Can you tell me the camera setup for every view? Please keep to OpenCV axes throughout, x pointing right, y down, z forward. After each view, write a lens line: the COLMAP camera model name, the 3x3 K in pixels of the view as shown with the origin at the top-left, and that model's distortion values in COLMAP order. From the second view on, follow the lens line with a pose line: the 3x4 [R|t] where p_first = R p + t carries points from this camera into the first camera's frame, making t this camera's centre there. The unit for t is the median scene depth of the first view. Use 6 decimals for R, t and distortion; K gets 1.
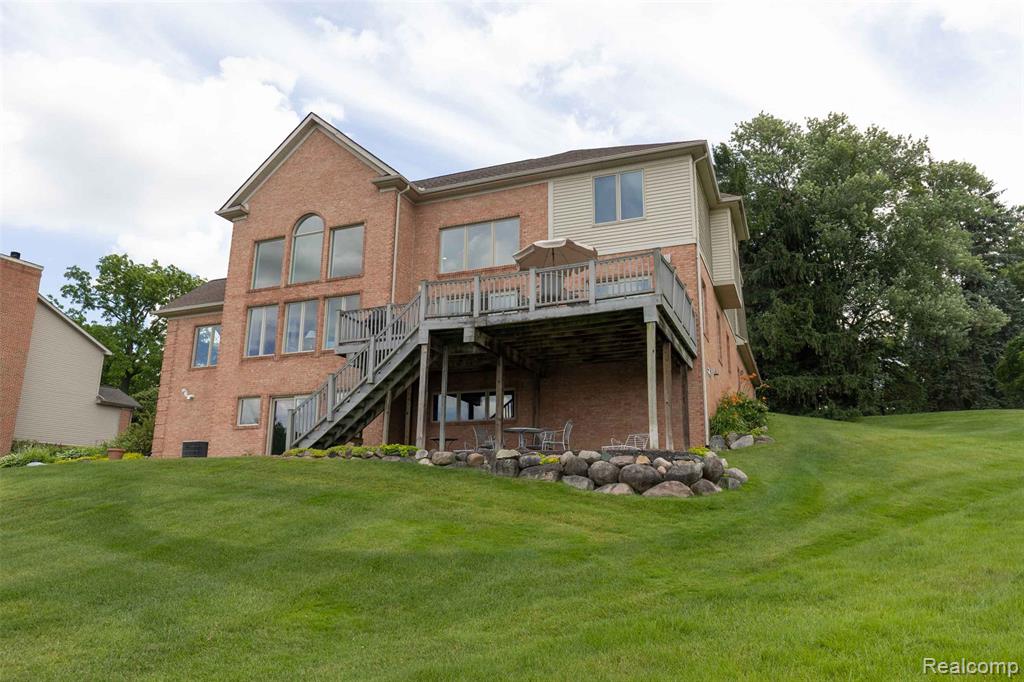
lens RADIAL K [[711.3, 0, 512.0], [0, 711.3, 341.0], [0, 0, 1]] dist [0.002738, 0.001385]
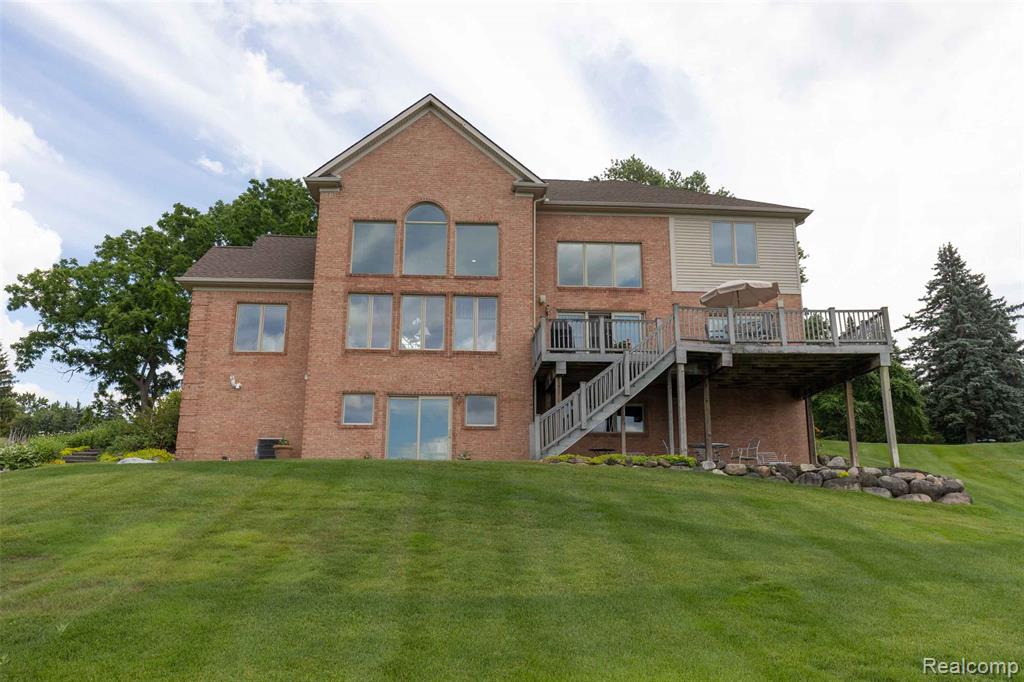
lens RADIAL K [[757.9, 0, 514.7], [0, 757.9, 345.9], [0, 0, 1]] dist [0.001776, 0.002092]
pose [[0.895136, 0.098416, 0.434795, -0.624323], [-0.098997, 0.994858, -0.021376, 0.020223], [-0.434663, -0.023909, 0.900276, 0.049918]]
